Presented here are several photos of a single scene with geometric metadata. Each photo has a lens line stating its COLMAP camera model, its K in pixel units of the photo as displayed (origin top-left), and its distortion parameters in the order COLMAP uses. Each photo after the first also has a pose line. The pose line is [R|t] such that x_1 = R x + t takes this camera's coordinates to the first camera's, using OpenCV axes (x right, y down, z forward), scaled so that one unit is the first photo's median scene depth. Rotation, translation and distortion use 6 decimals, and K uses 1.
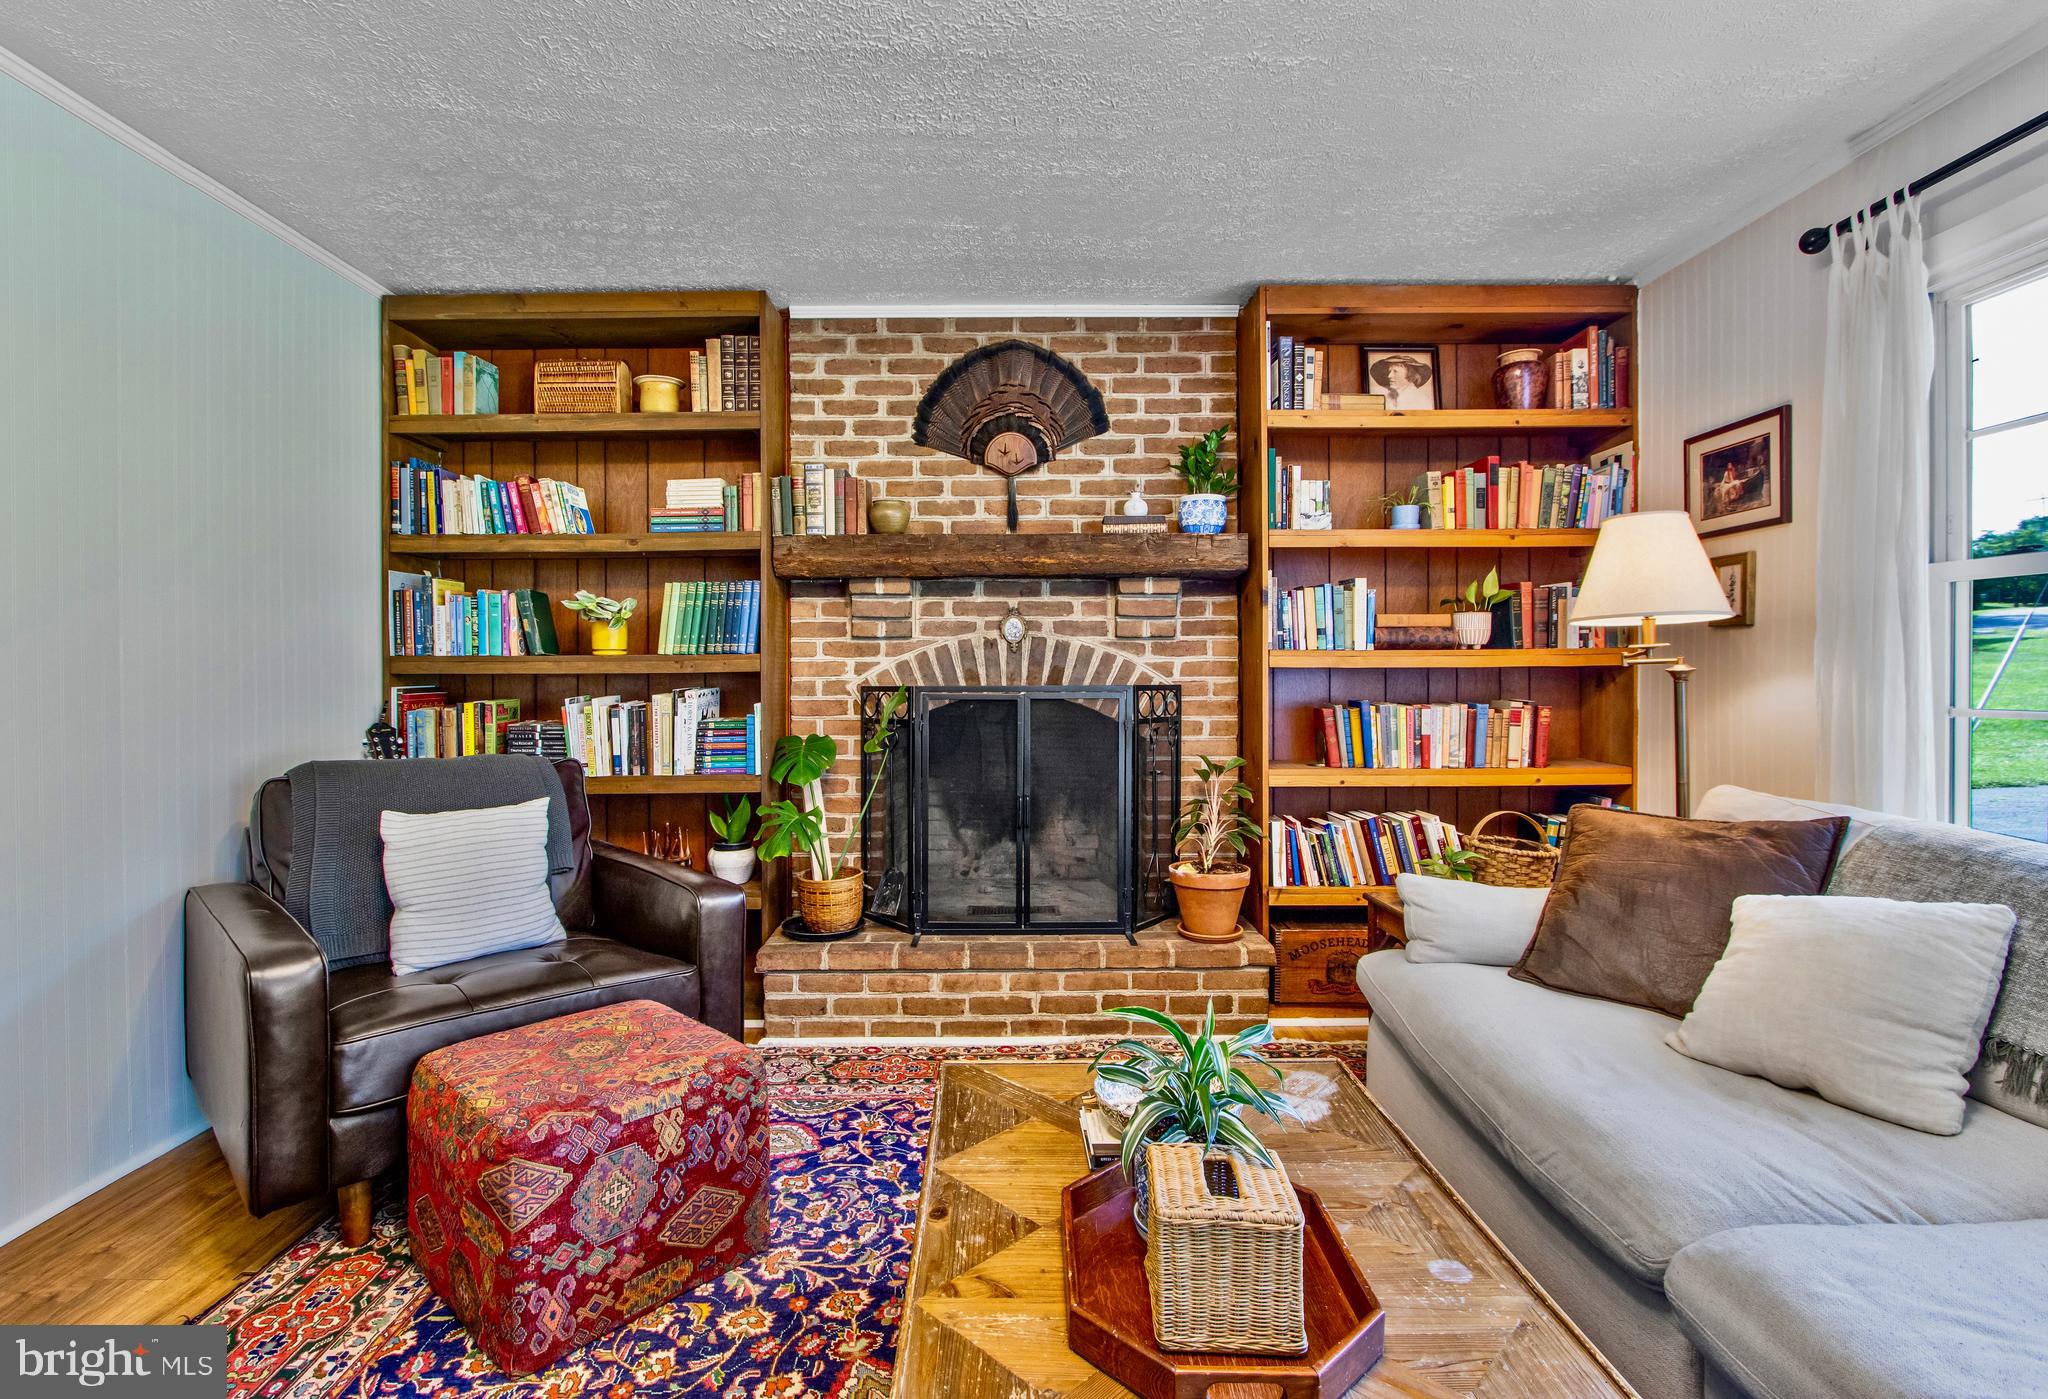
lens RADIAL K [[974.2, 0, 1003.1], [0, 974.2, 683.8], [0, 0, 1]] dist [-0.020383, 0.000464]
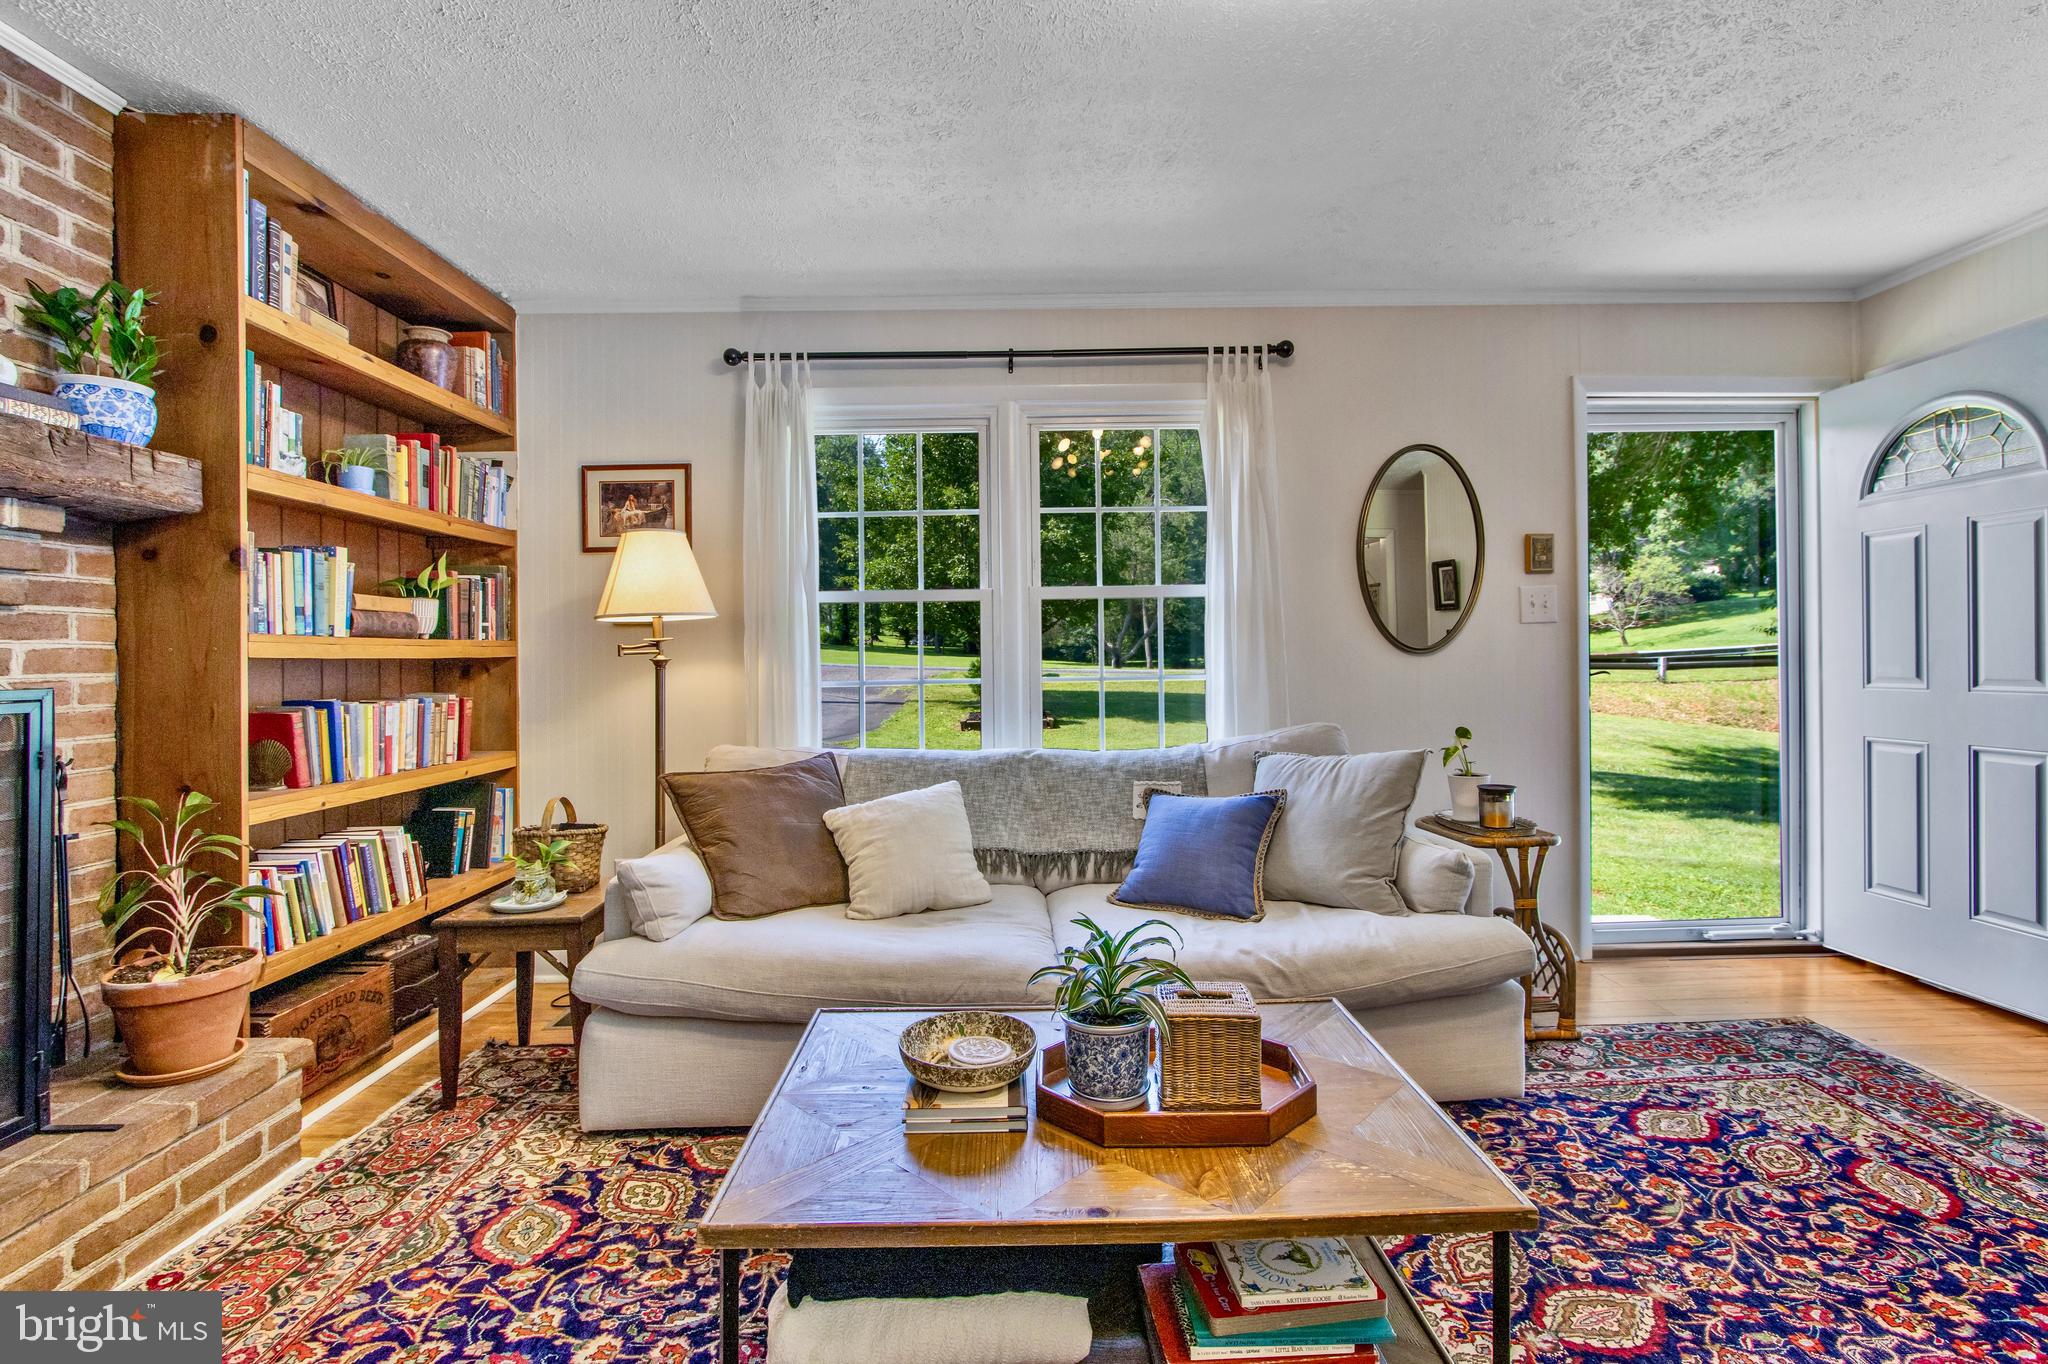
lens RADIAL K [[943.3, 0, 1021.0], [0, 943.3, 657.9], [0, 0, 1]] dist [-0.007781, 0.000917]
pose [[-0.014732, 0.001450, 0.999890, -0.408806], [0.021868, 0.999760, -0.001128, -0.003798], [-0.999652, 0.021849, -0.014761, 0.437063]]
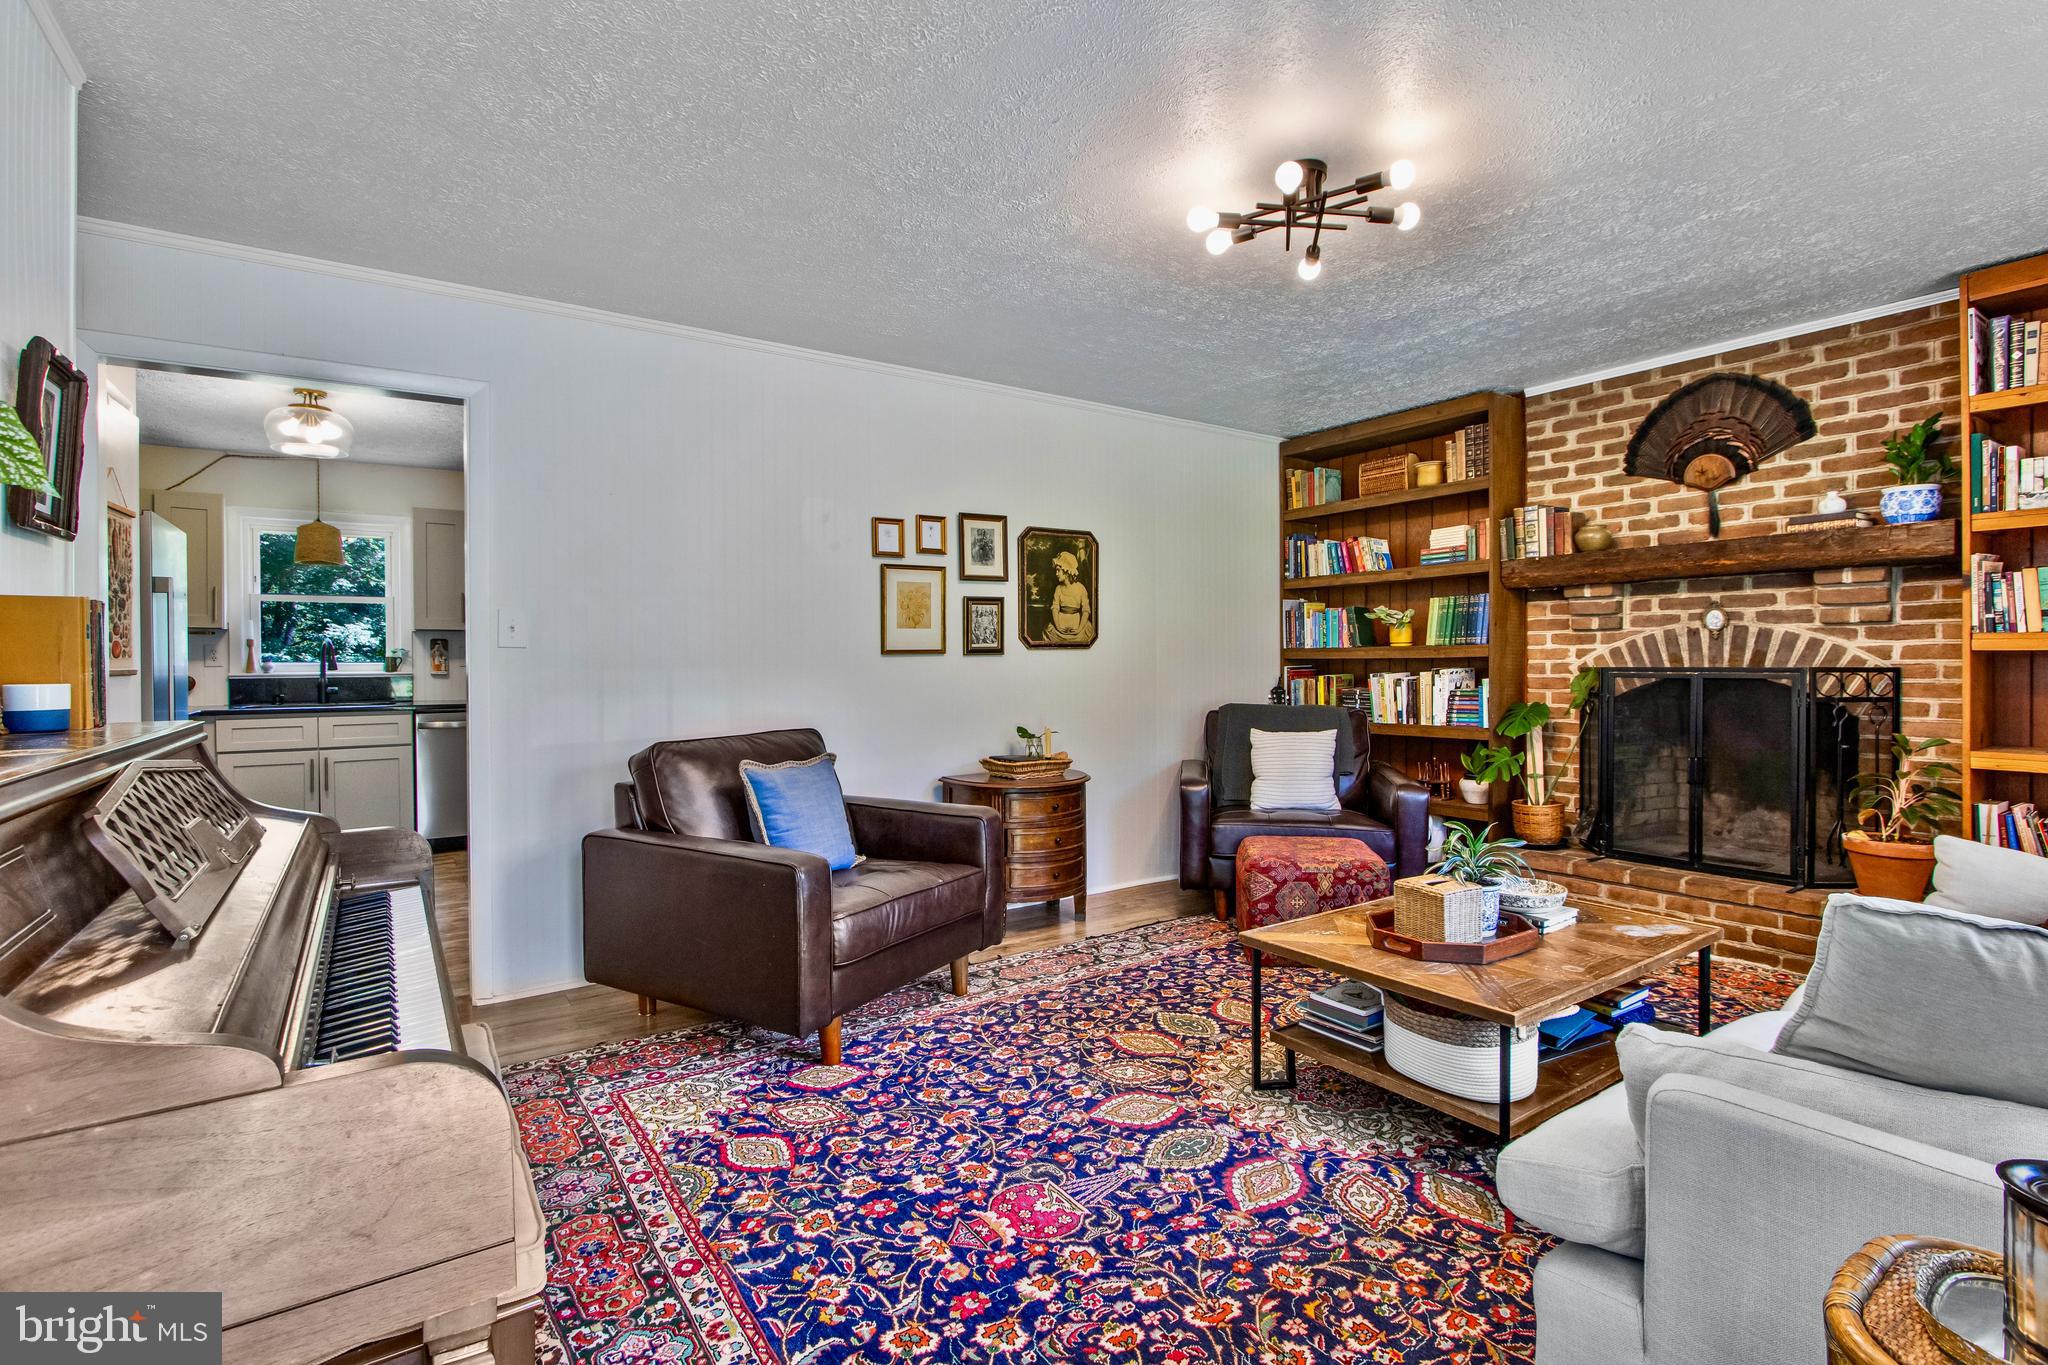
lens RADIAL K [[952.4, 0, 1020.7], [0, 952.4, 665.9], [0, 0, 1]] dist [-0.010949, 0.001110]
pose [[0.565414, 0.004168, -0.824797, 0.509719], [-0.001625, 0.999991, 0.003939, -0.003310], [0.824806, -0.000887, 0.565416, -0.361707]]
